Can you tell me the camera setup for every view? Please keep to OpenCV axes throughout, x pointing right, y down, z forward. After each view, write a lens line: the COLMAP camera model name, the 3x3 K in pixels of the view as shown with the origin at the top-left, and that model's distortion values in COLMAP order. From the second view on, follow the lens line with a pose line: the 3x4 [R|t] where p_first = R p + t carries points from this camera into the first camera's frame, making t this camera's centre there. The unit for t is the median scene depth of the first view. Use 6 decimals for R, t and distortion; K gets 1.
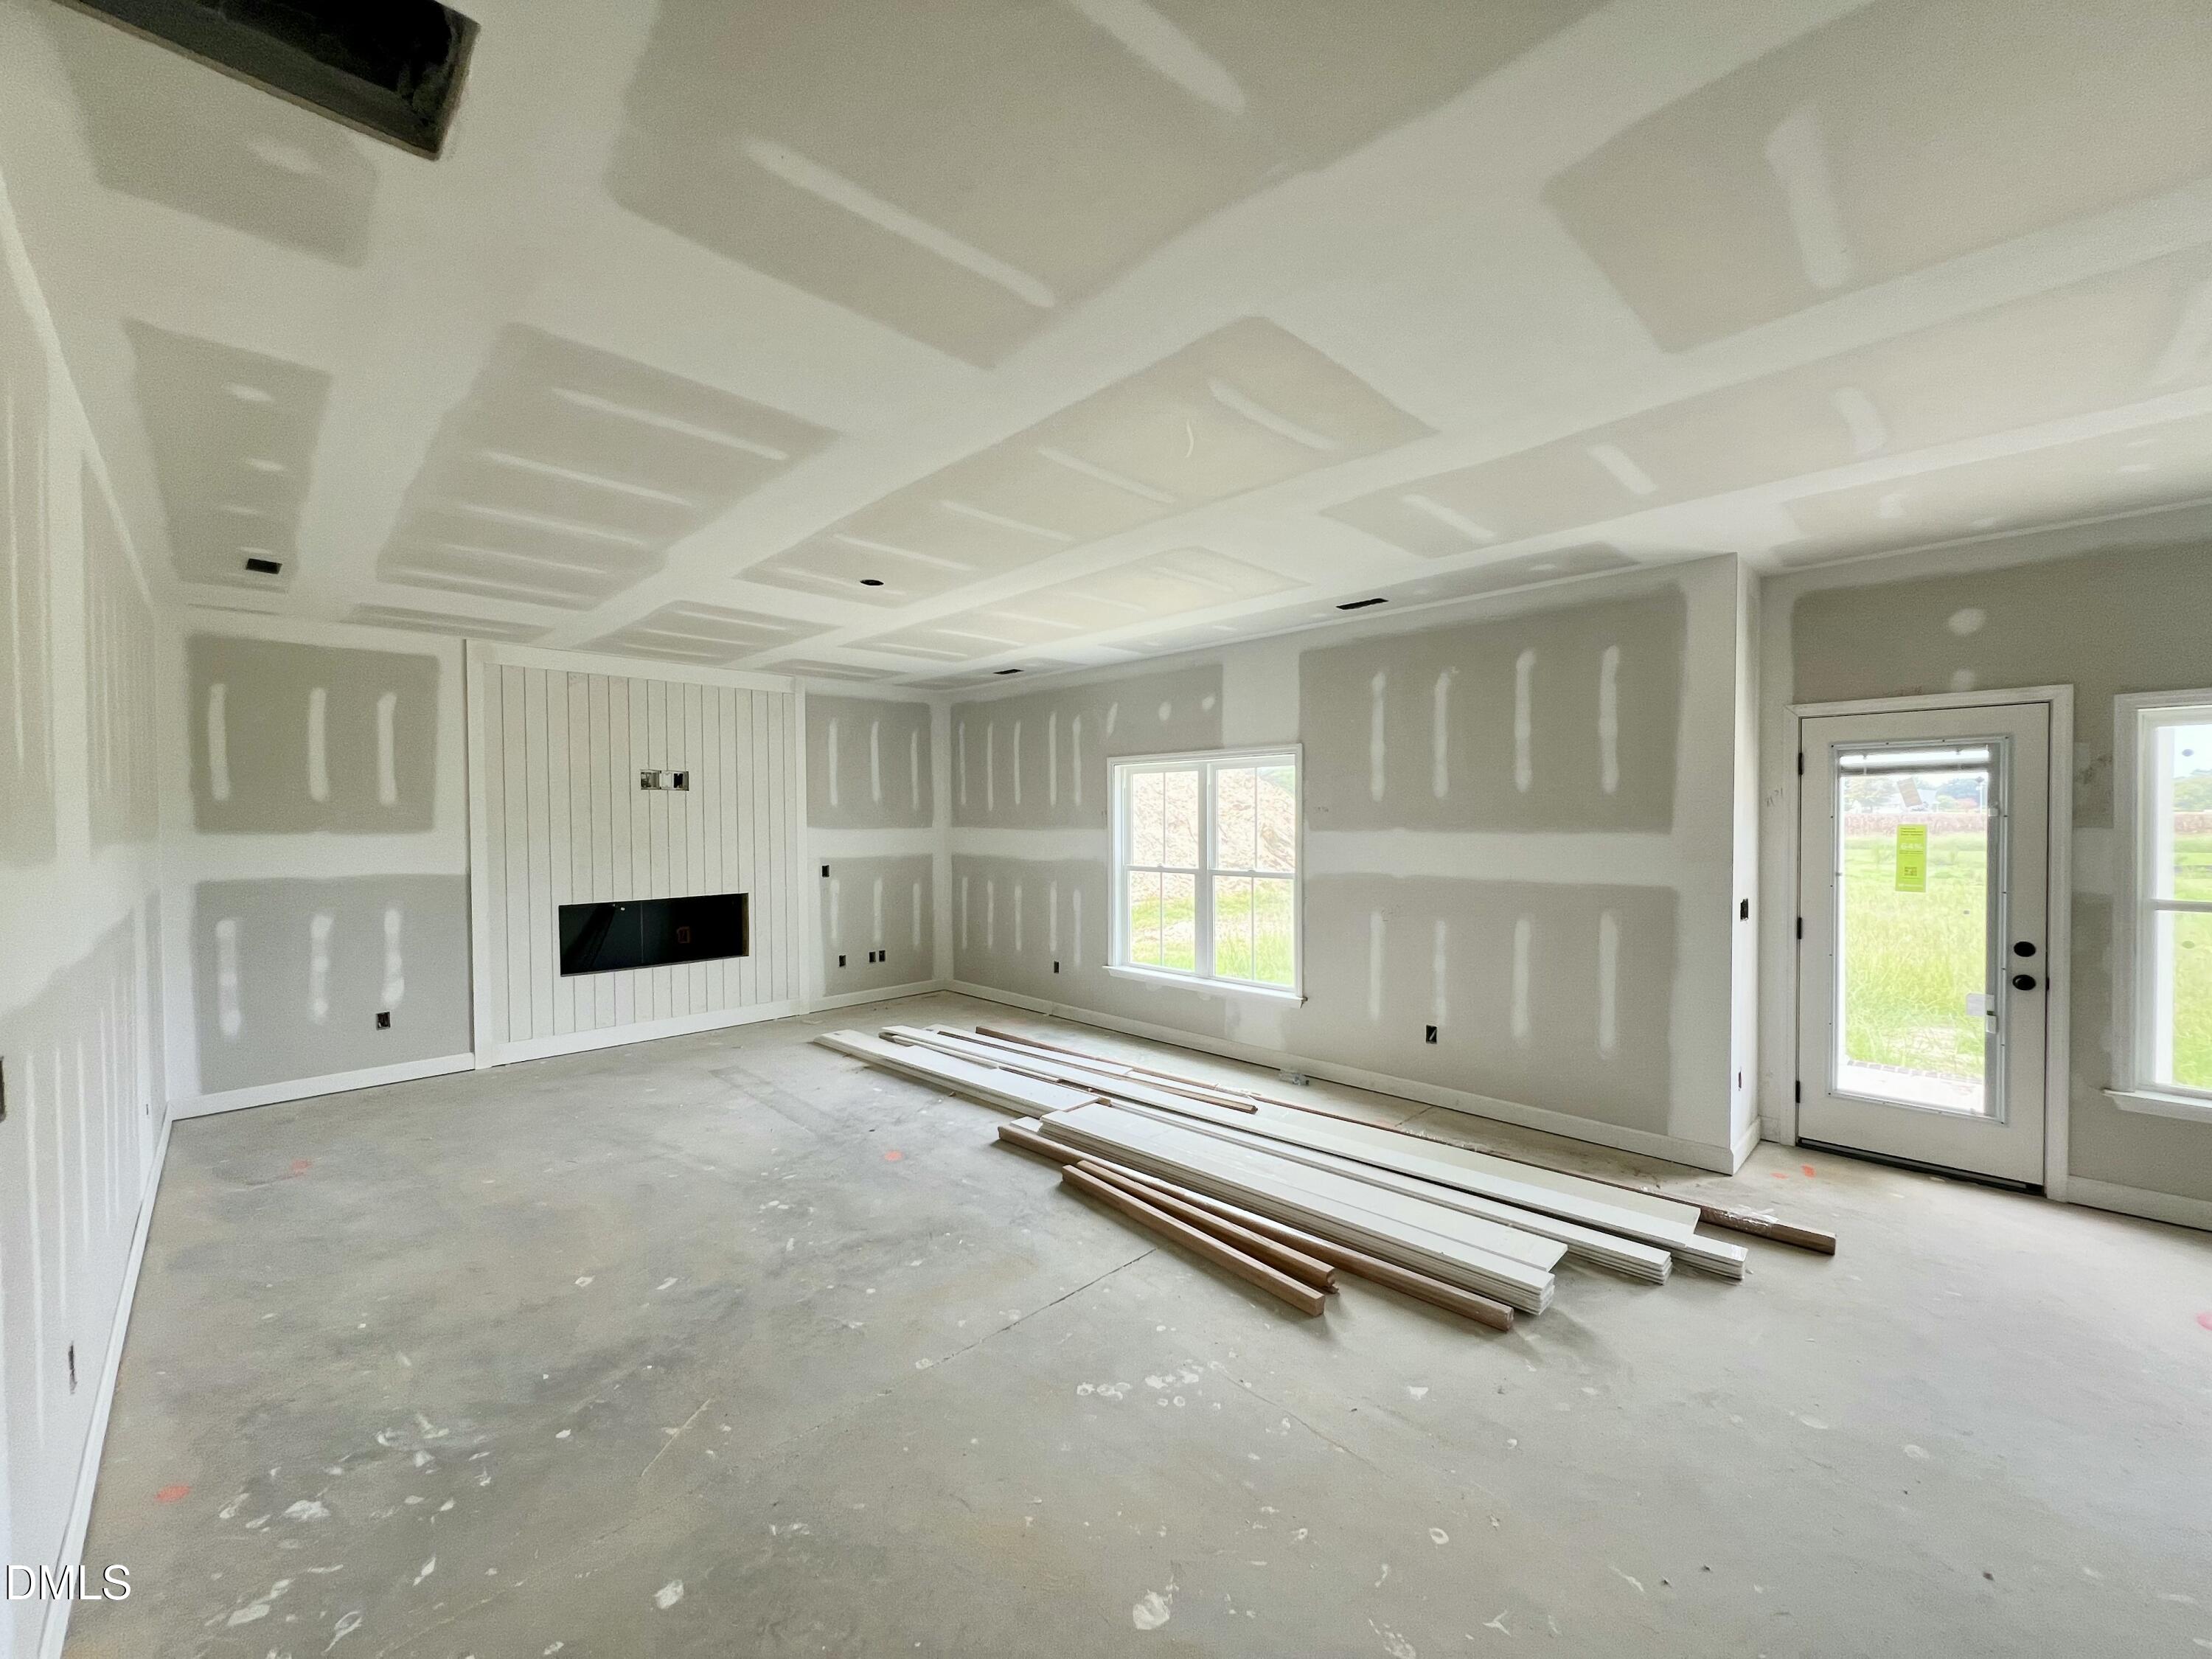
lens RADIAL K [[883.9, 0, 1106.0], [0, 883.9, 829.5], [0, 0, 1]] dist [-0.000432, -0.000115]
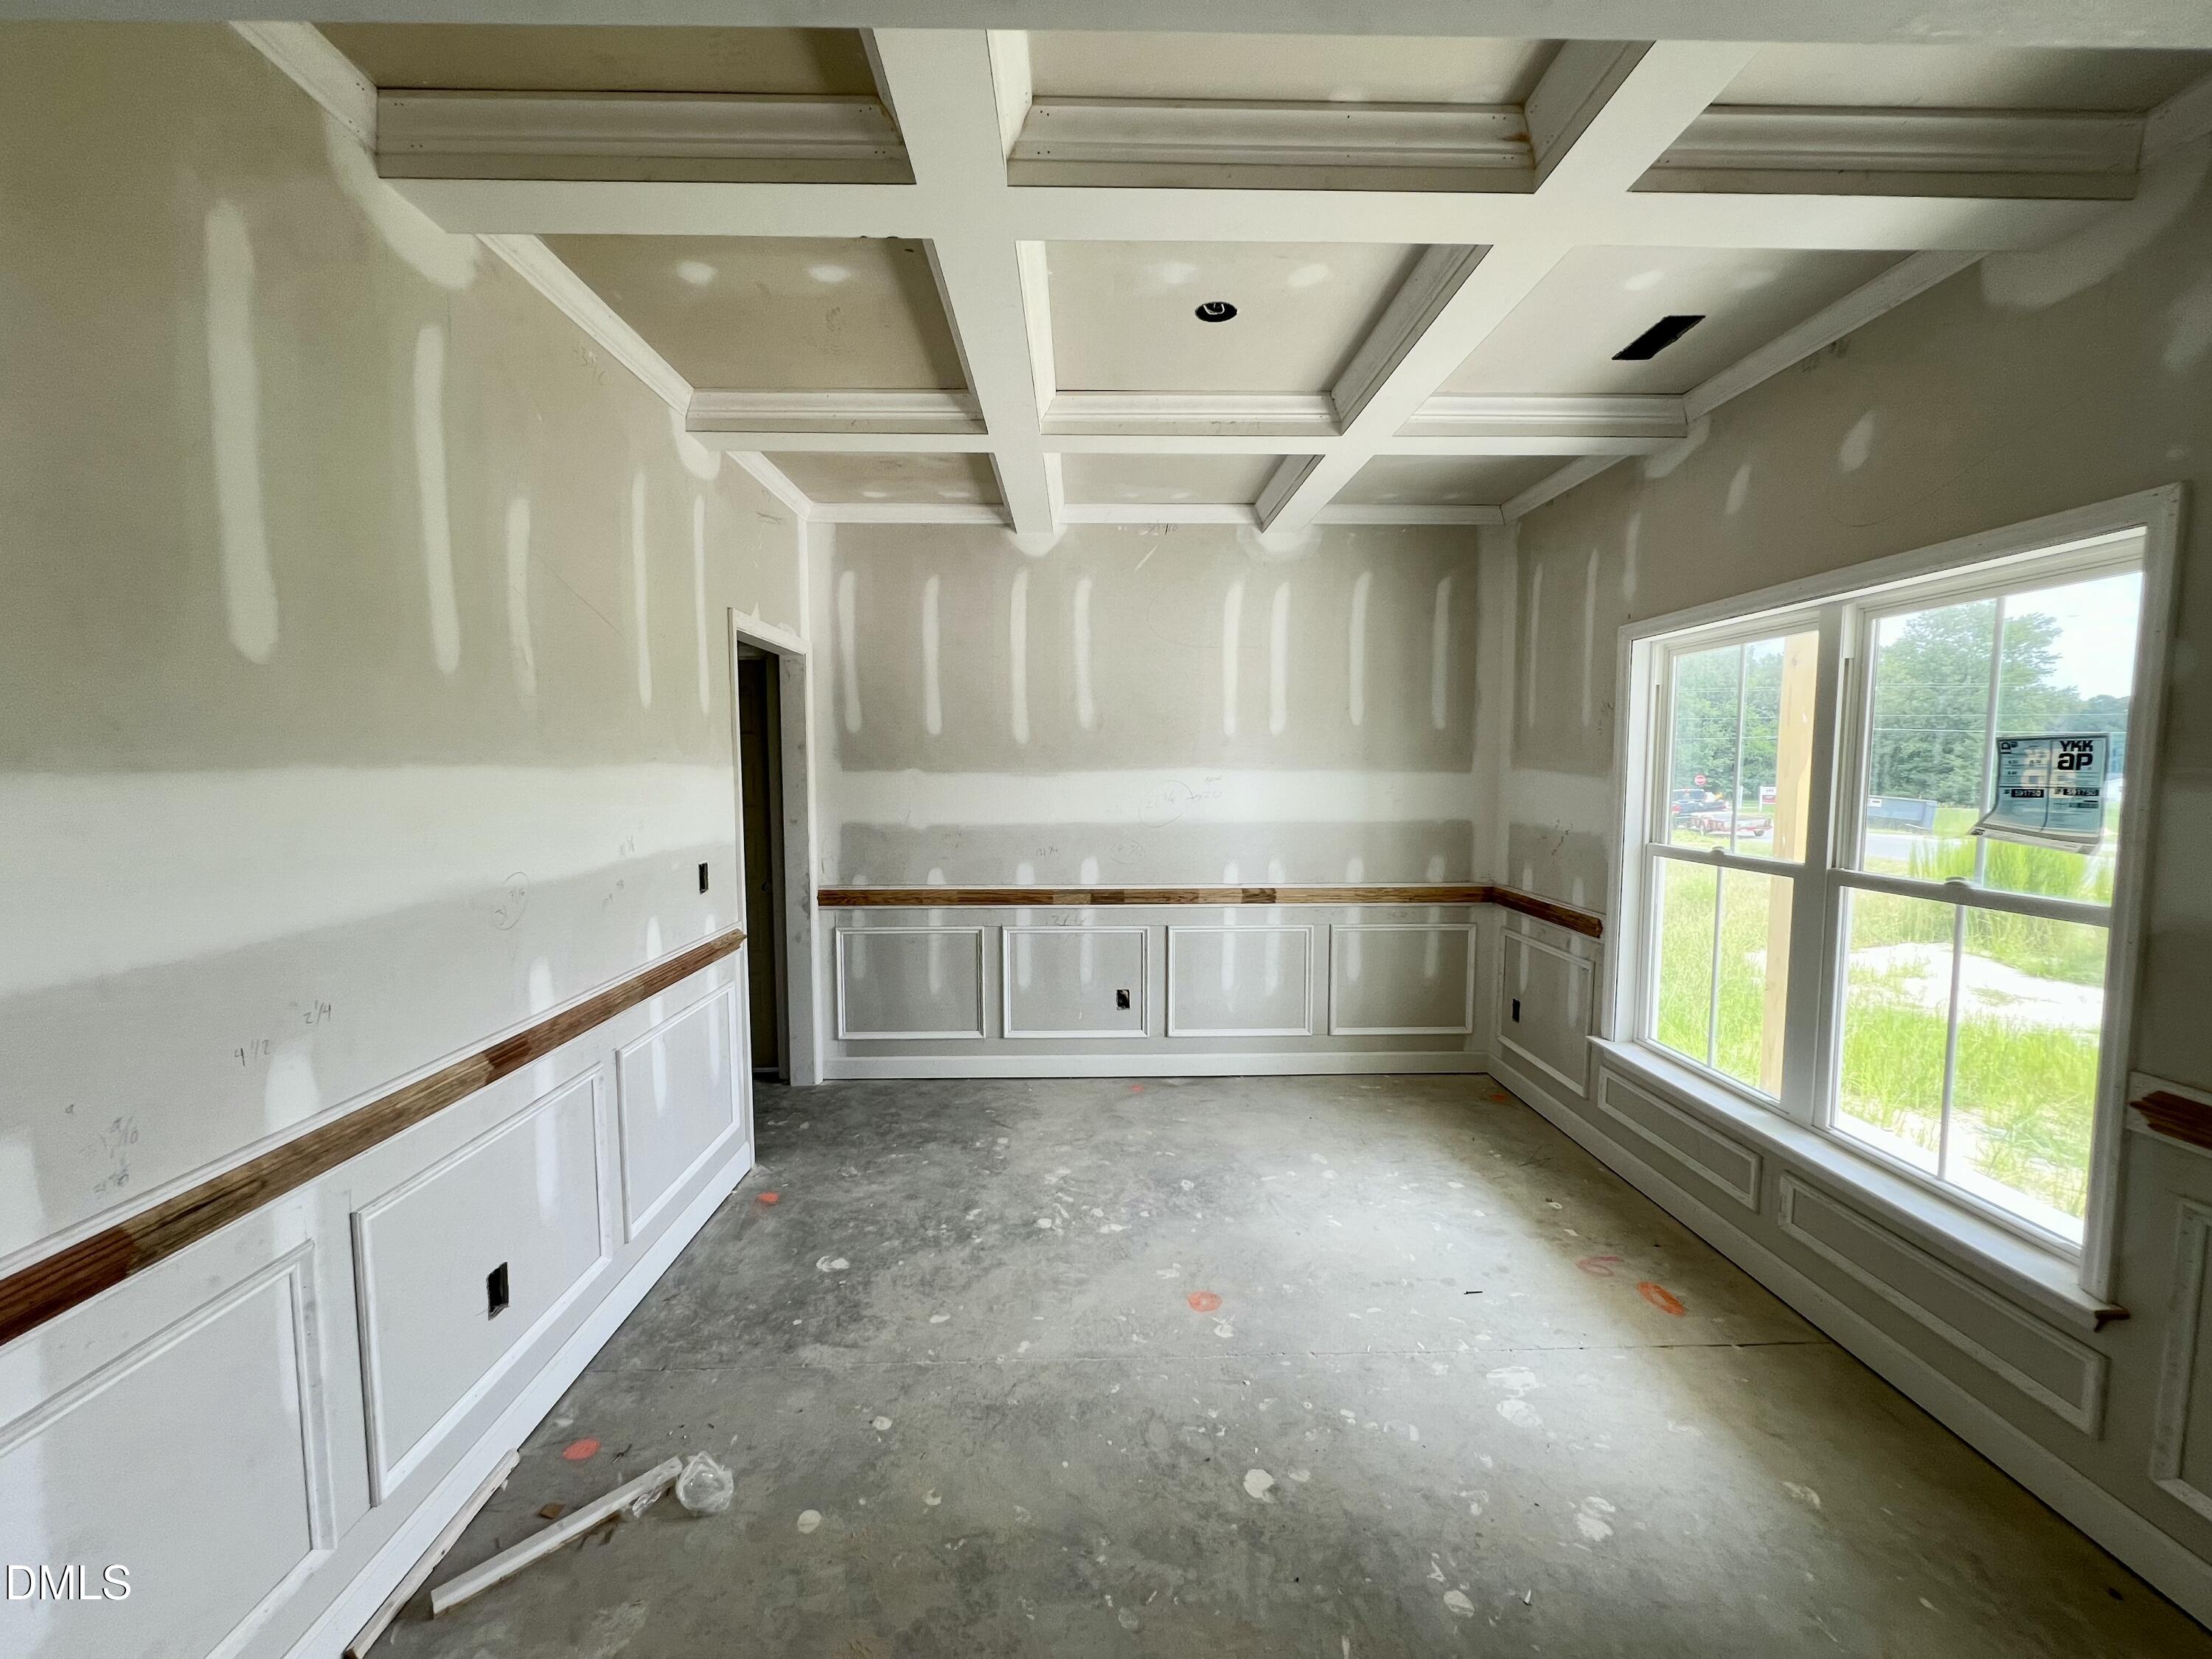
lens RADIAL K [[883.9, 0, 1106.0], [0, 883.9, 829.5], [0, 0, 1]] dist [-0.000432, -0.000115]
pose [[0.724591, 0.055516, -0.686939, 0.156573], [-0.012266, 0.997631, 0.067687, 0.003511], [0.689070, -0.040619, 0.723556, 0.486488]]
